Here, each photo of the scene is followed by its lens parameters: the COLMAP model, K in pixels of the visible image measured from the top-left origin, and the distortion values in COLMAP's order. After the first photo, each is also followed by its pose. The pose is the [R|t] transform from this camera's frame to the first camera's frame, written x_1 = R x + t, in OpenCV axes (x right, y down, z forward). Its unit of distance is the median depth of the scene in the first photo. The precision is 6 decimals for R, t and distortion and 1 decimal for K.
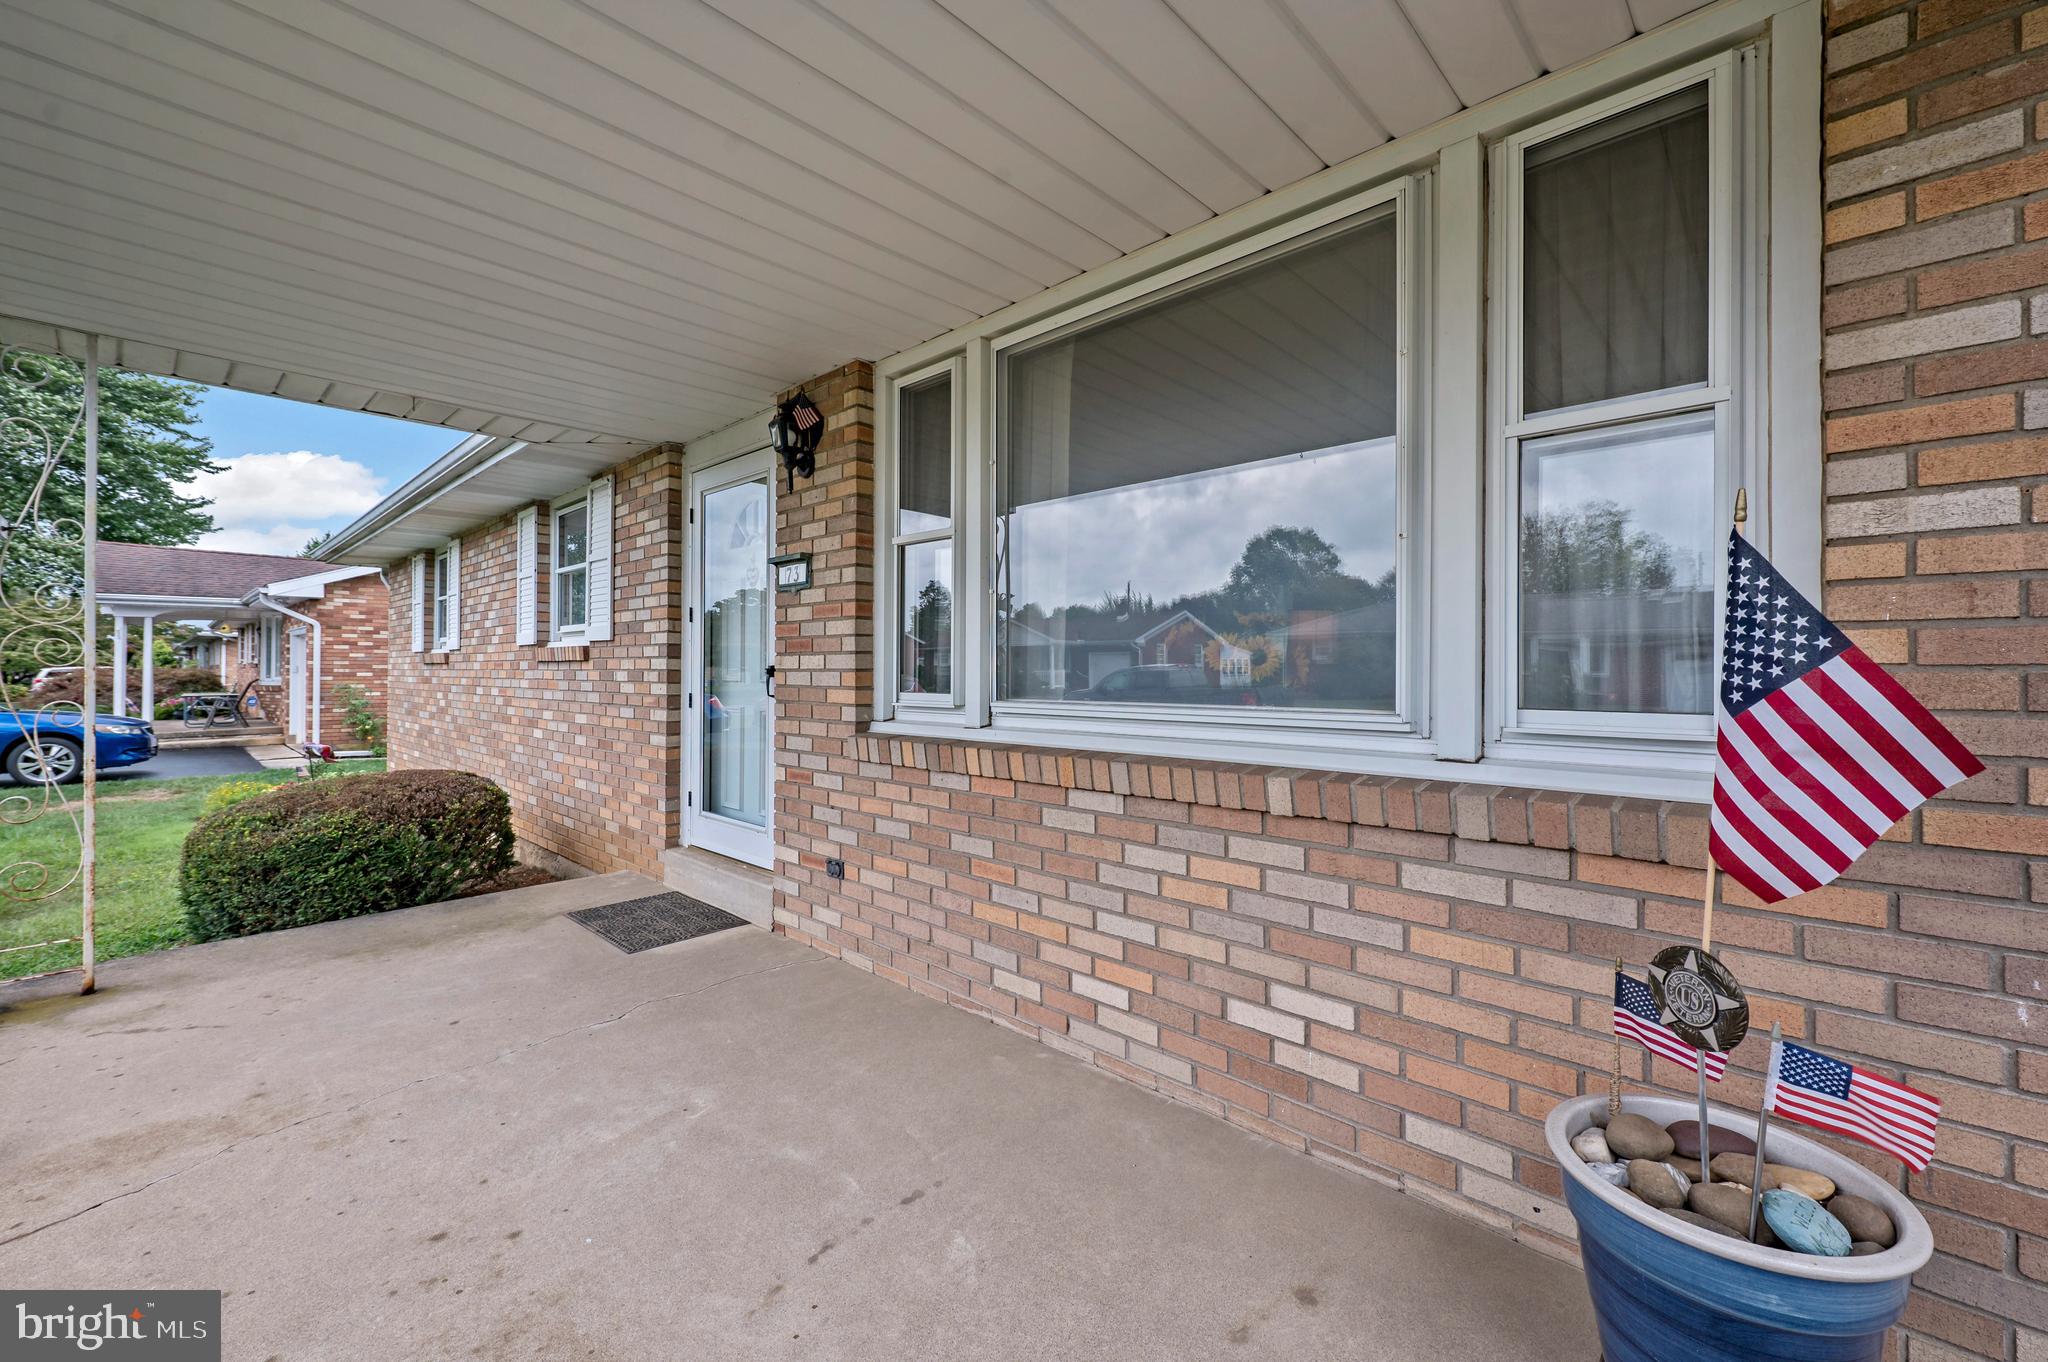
lens RADIAL K [[822.6, 0, 1027.7], [0, 822.6, 672.9], [0, 0, 1]] dist [0.011198, -0.000689]
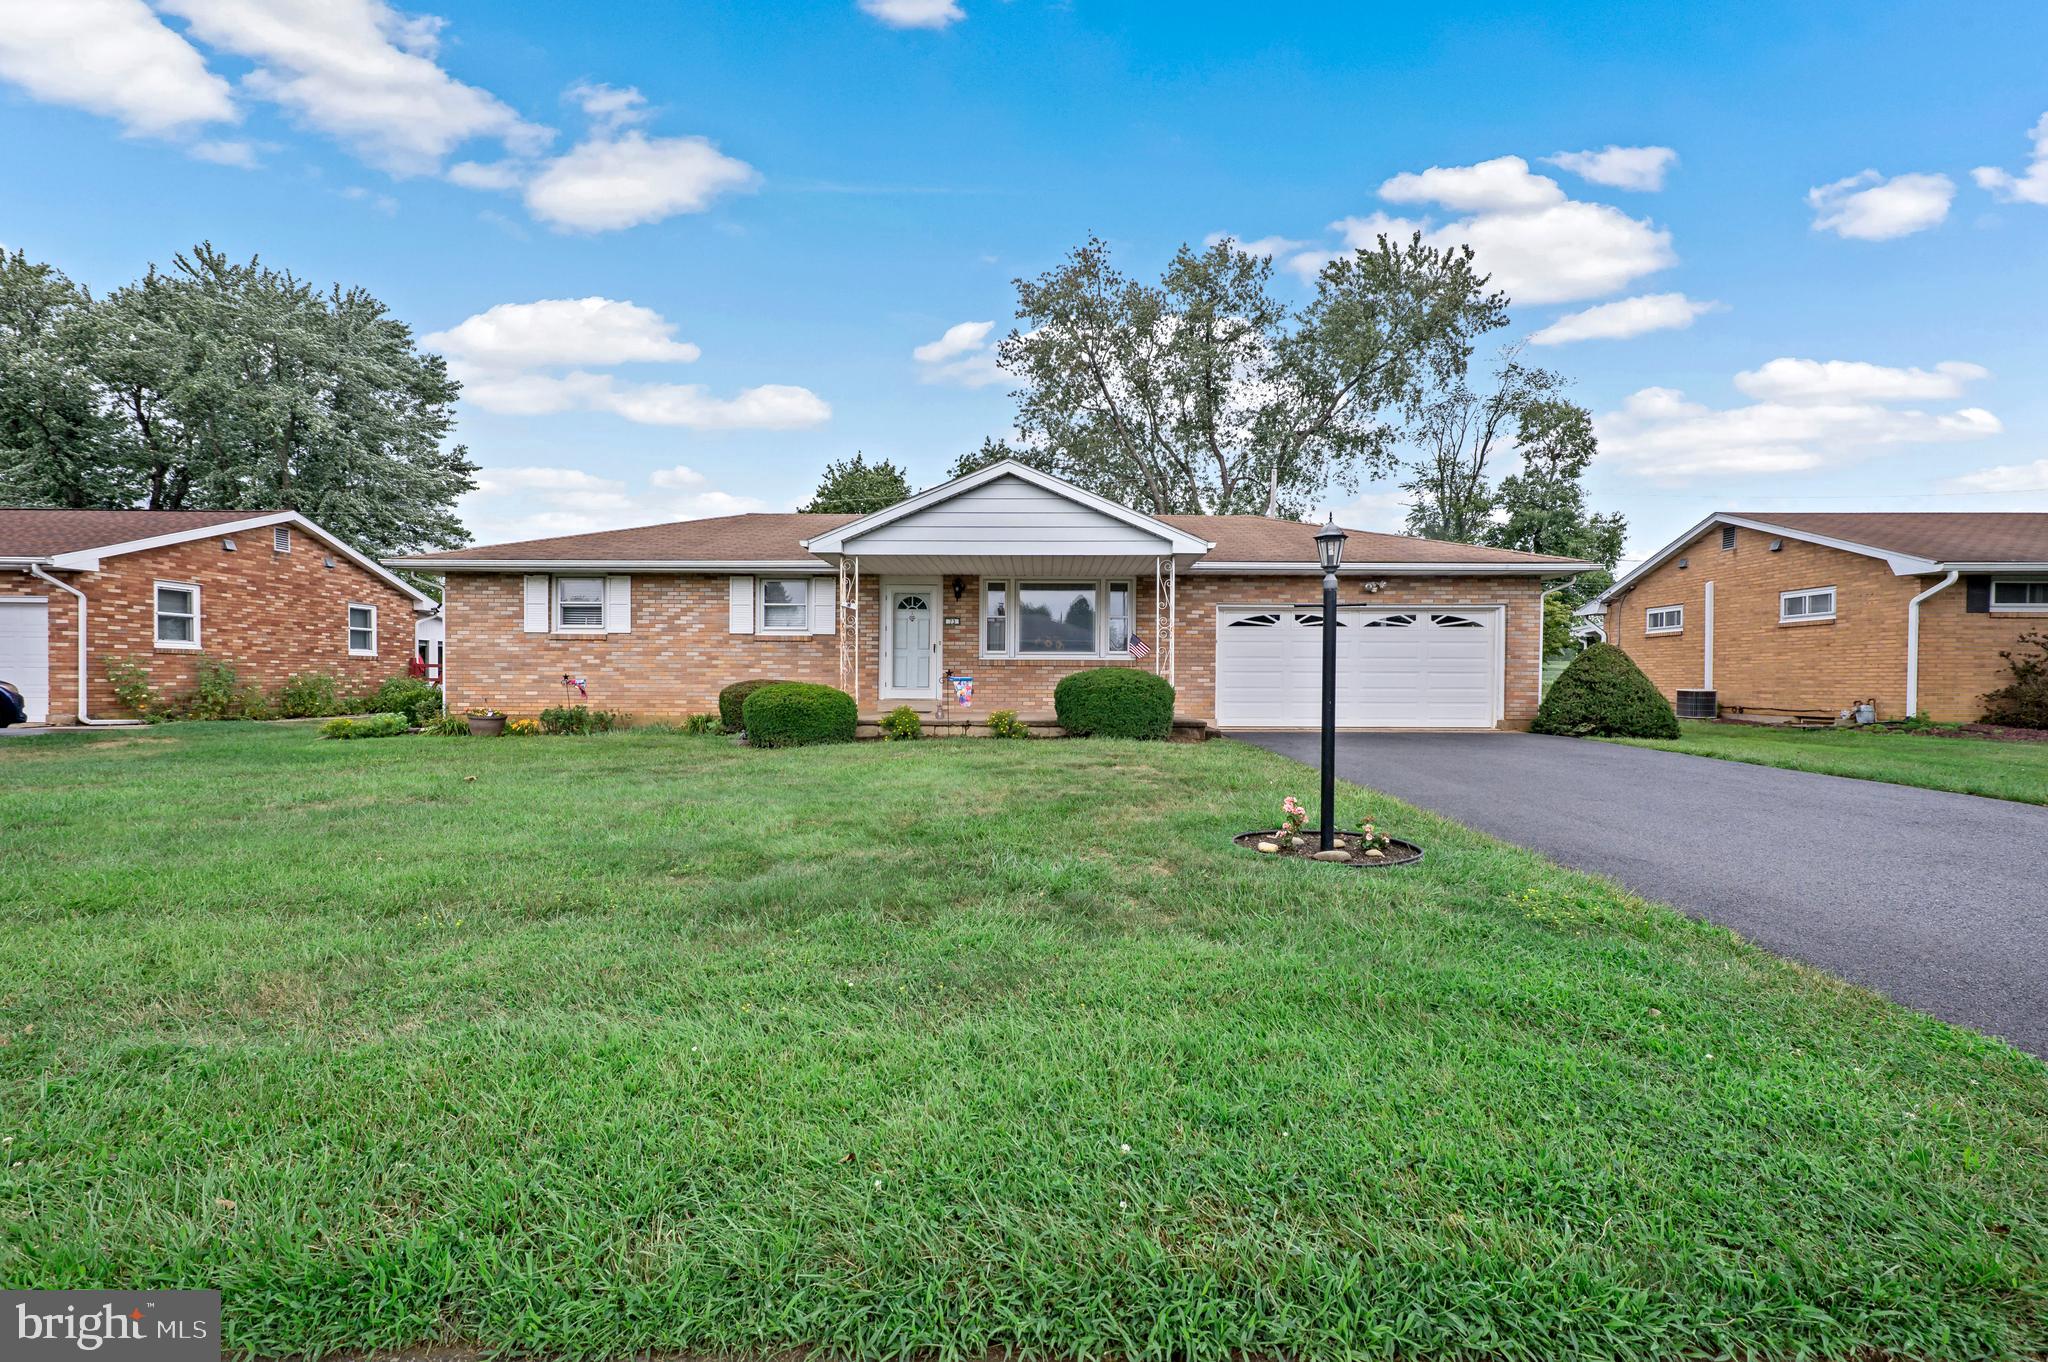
lens RADIAL K [[822.6, 0, 1027.7], [0, 822.6, 672.9], [0, 0, 1]] dist [0.011198, -0.000689]
pose [[0.733288, 0.005370, 0.679896, -2.052862], [-0.002631, 0.999984, -0.005061, 0.113117], [-0.679913, 0.001923, 0.733291, -1.646096]]
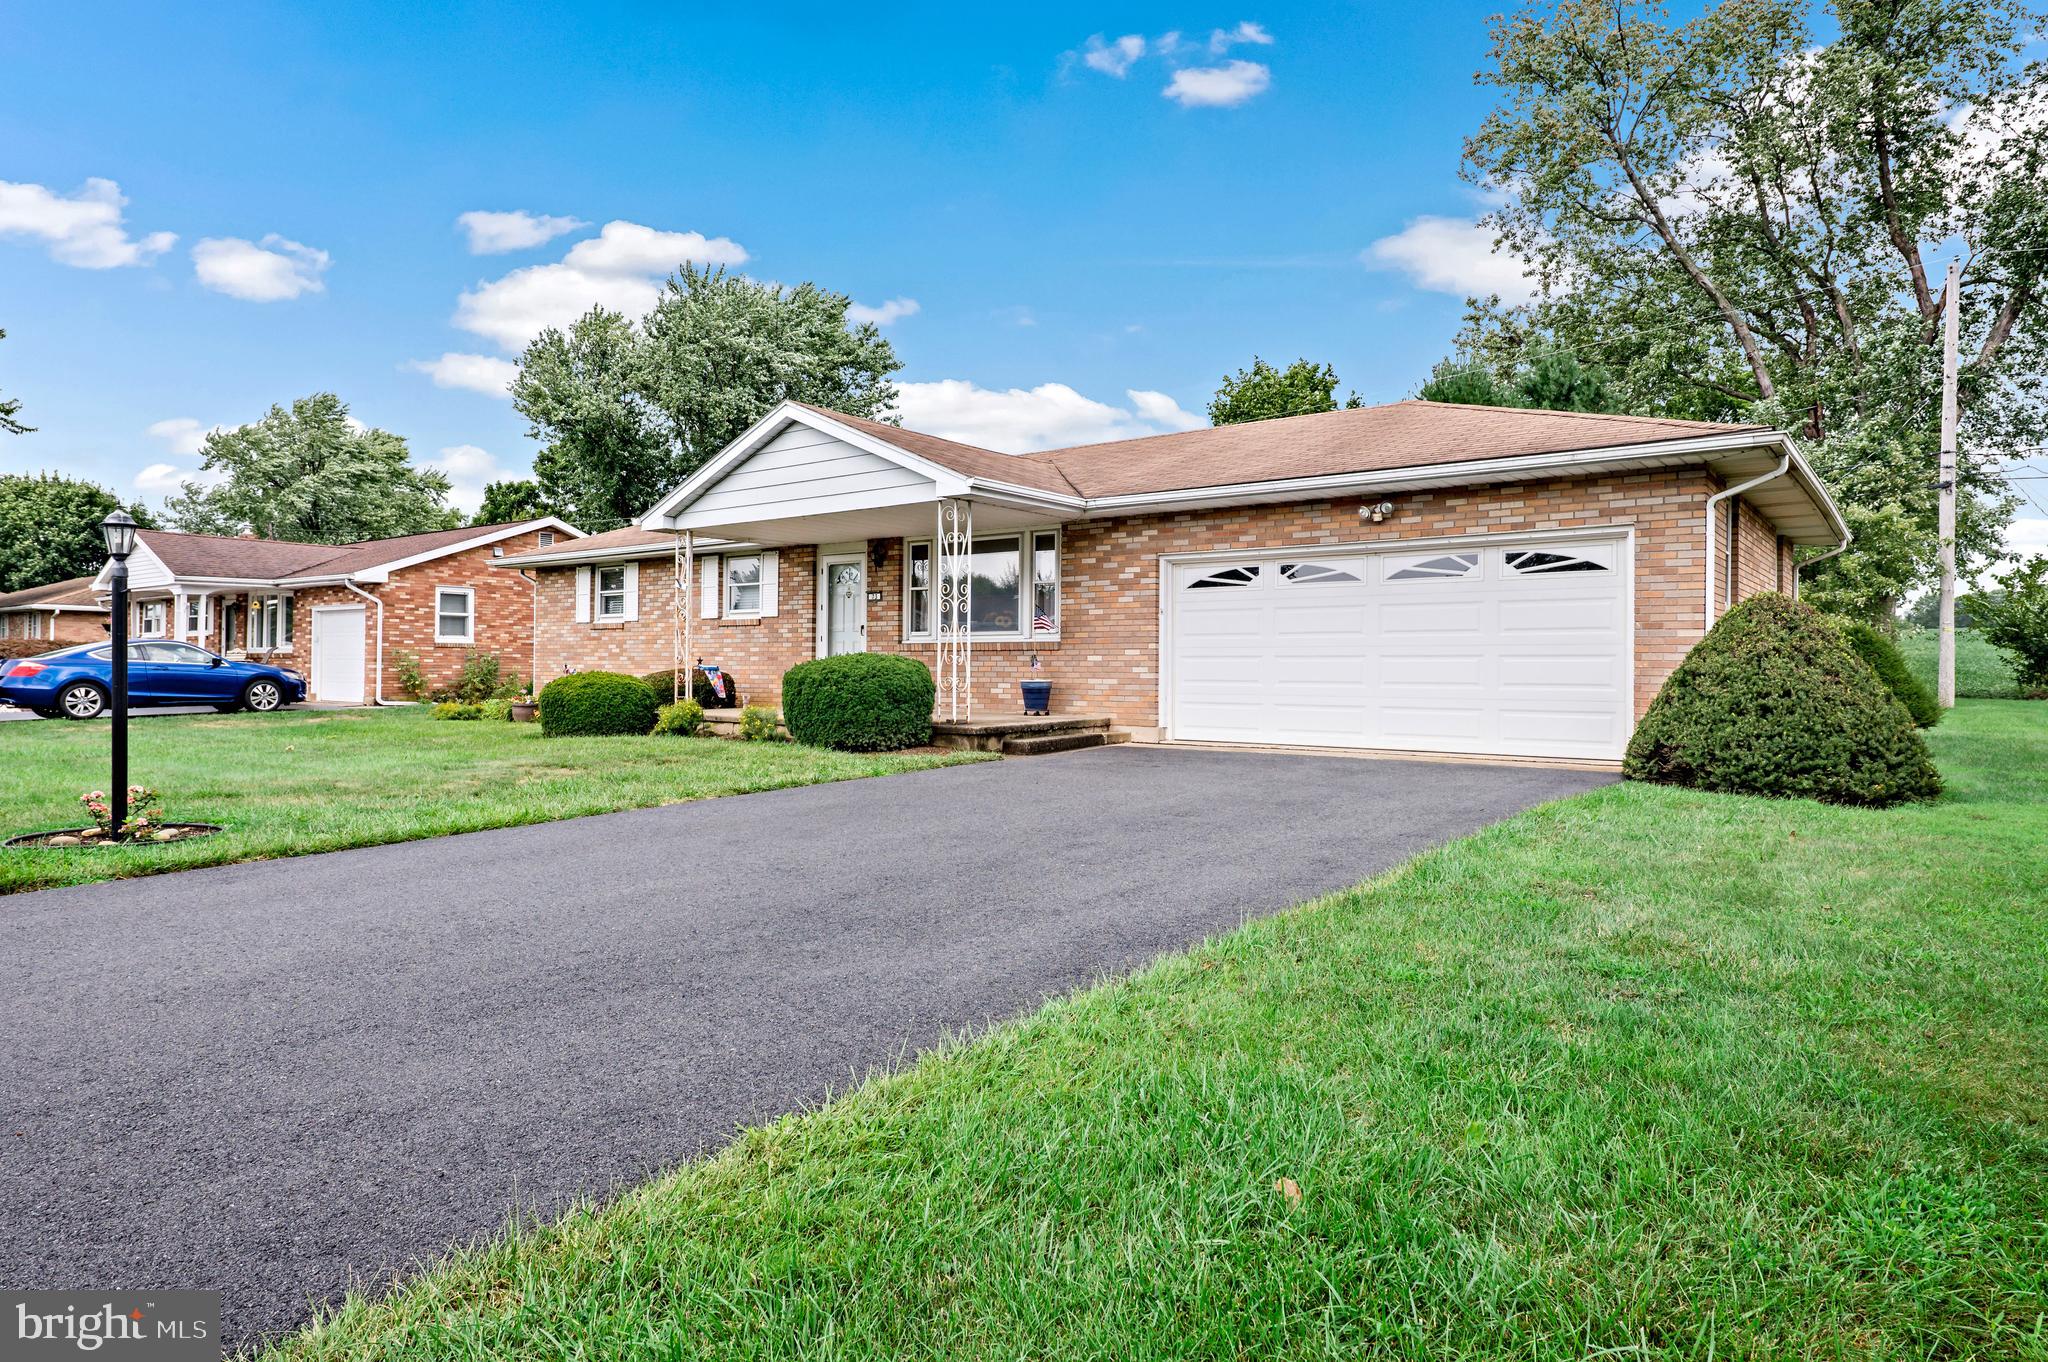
lens RADIAL K [[1155.2, 0, 1030.9], [0, 1155.2, 636.6], [0, 0, 1]] dist [0.028462, 0.000212]
pose [[0.994336, 0.003500, 0.106225, -0.115236], [-0.000909, 0.999701, -0.024435, 0.111217], [-0.106279, 0.024200, 0.994042, -2.692113]]
